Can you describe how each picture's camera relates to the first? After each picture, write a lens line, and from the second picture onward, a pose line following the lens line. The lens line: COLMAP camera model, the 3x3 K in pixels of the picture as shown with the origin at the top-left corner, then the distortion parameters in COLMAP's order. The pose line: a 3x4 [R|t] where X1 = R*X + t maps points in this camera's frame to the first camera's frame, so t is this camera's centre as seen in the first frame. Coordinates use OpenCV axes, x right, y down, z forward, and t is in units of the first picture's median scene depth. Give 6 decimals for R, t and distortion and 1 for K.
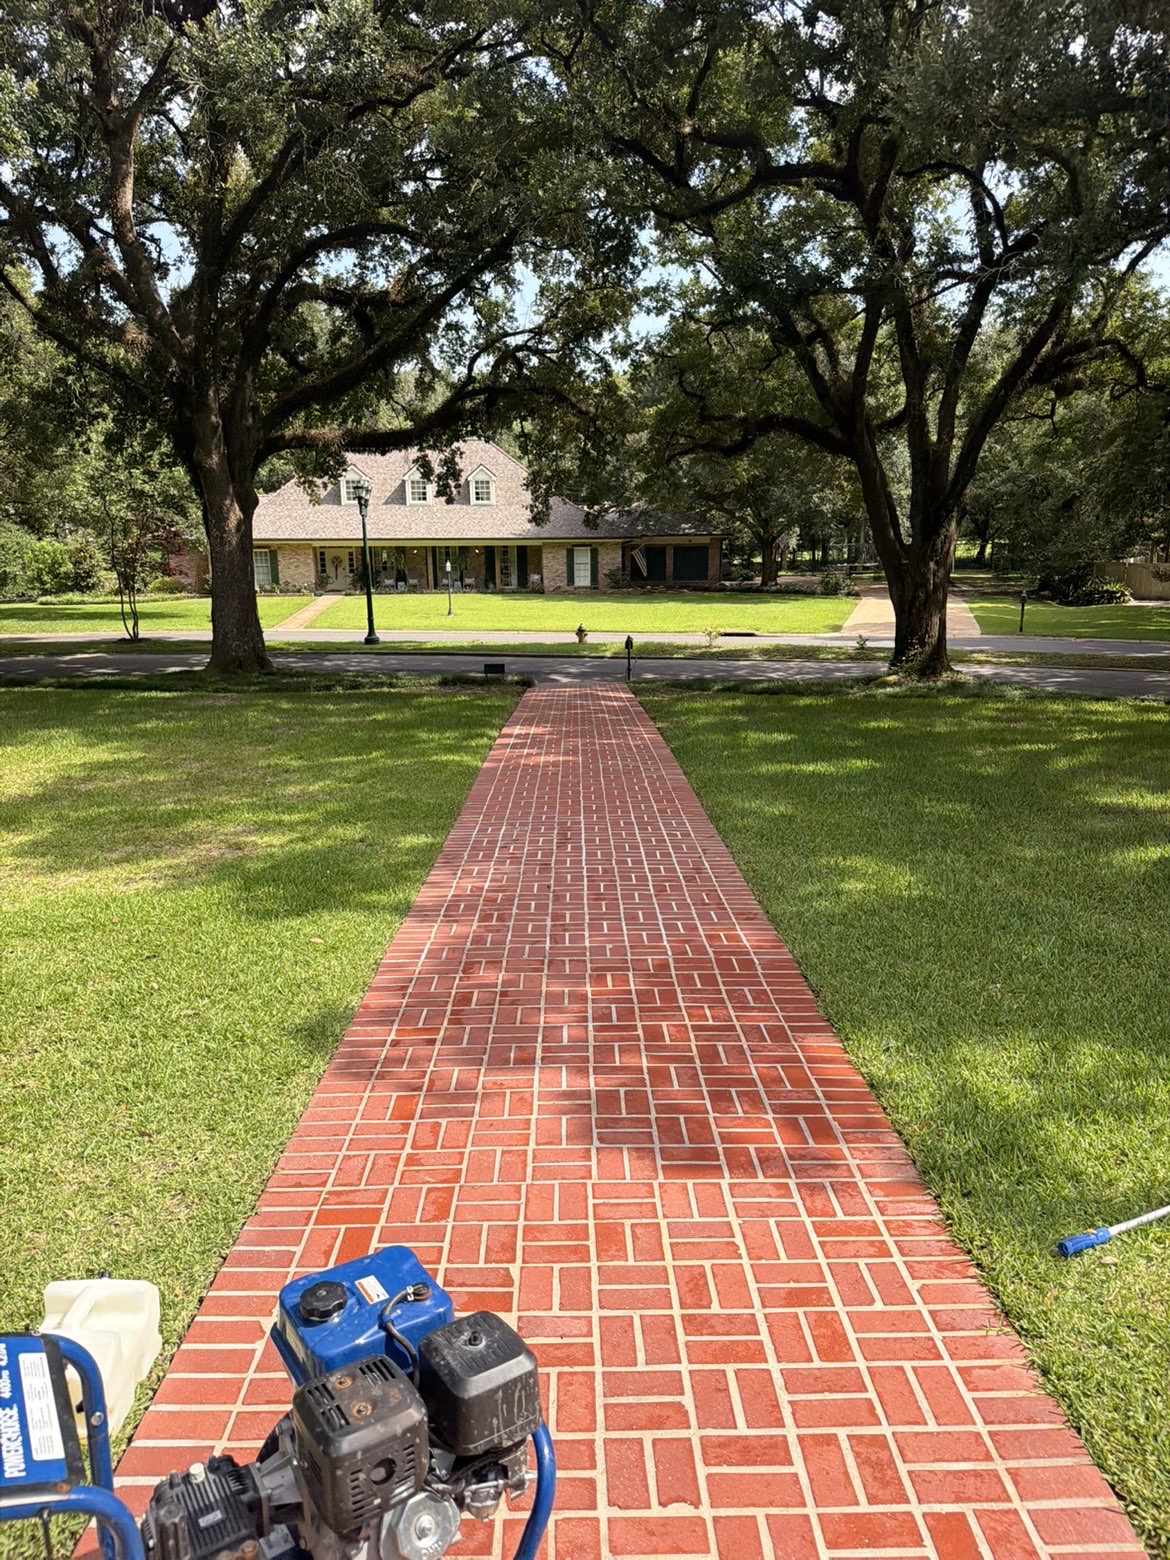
lens RADIAL K [[1114.7, 0, 588.5], [0, 1114.7, 775.6], [0, 0, 1]] dist [-0.003809, 0.003740]
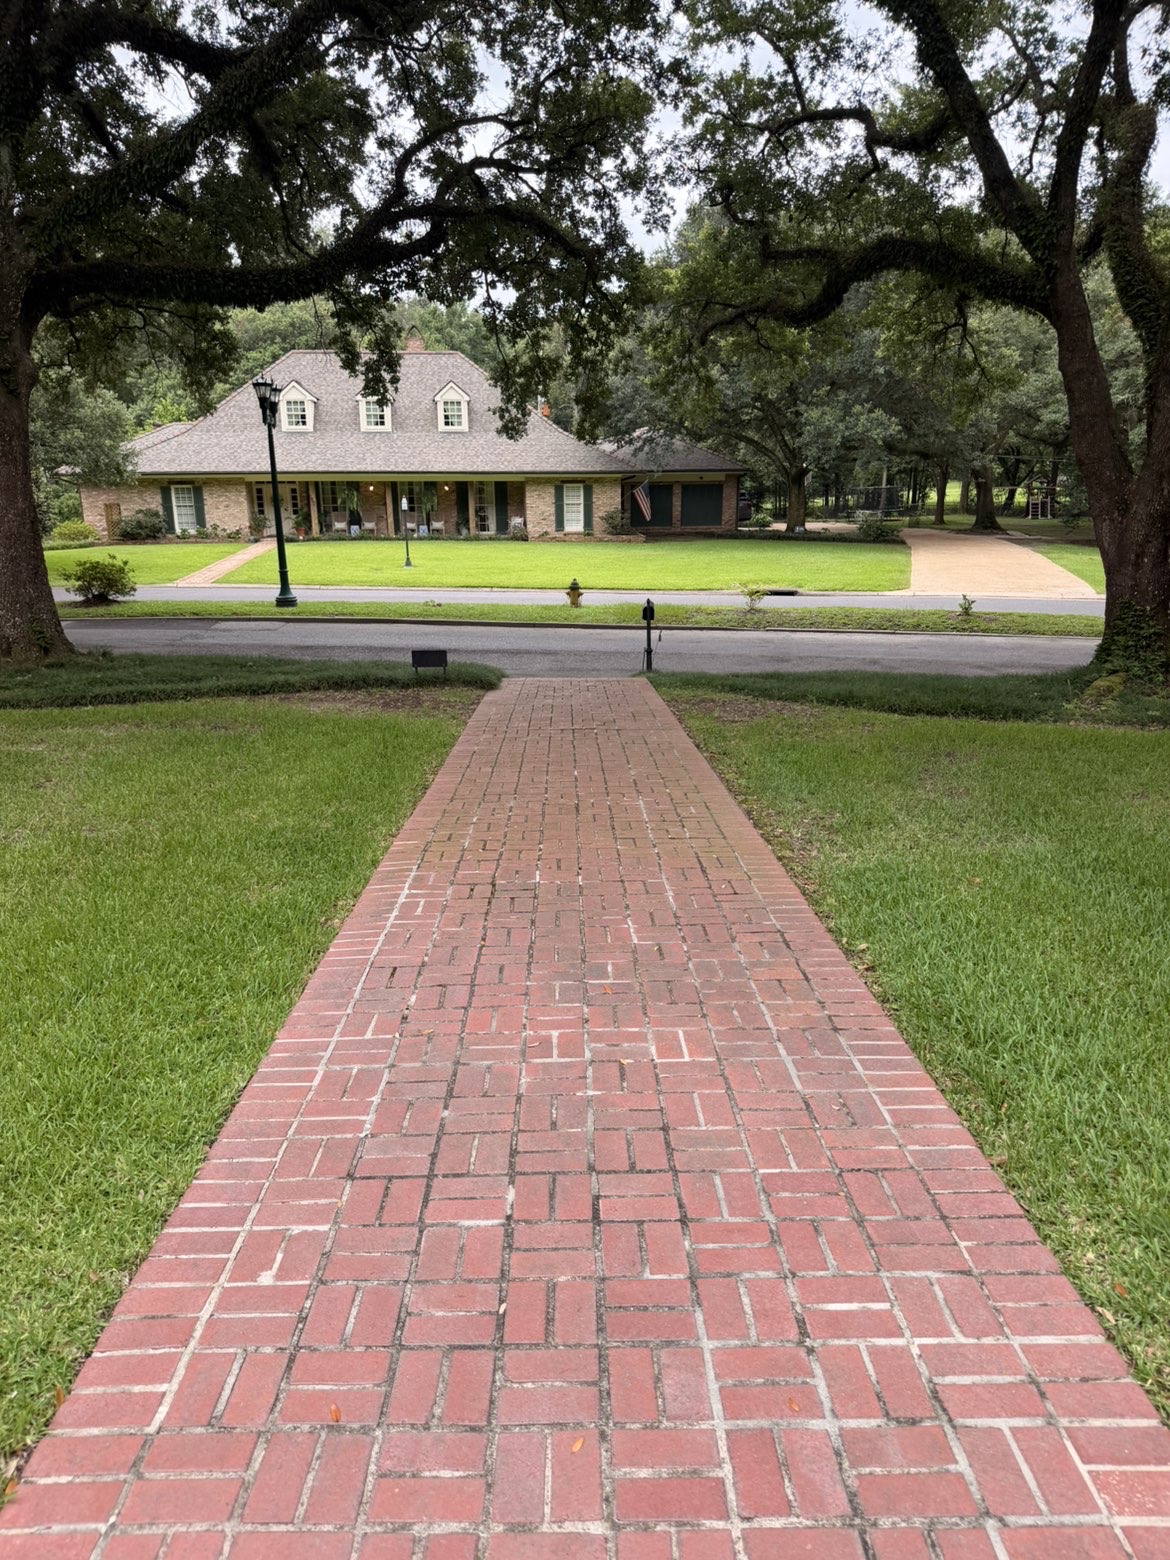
lens RADIAL K [[1114.7, 0, 588.5], [0, 1114.7, 775.6], [0, 0, 1]] dist [-0.003809, 0.003740]
pose [[0.999966, 0.002085, 0.007990, -0.001233], [-0.002426, 0.999078, 0.042856, -0.030294], [-0.007893, -0.042873, 0.999049, 0.205773]]
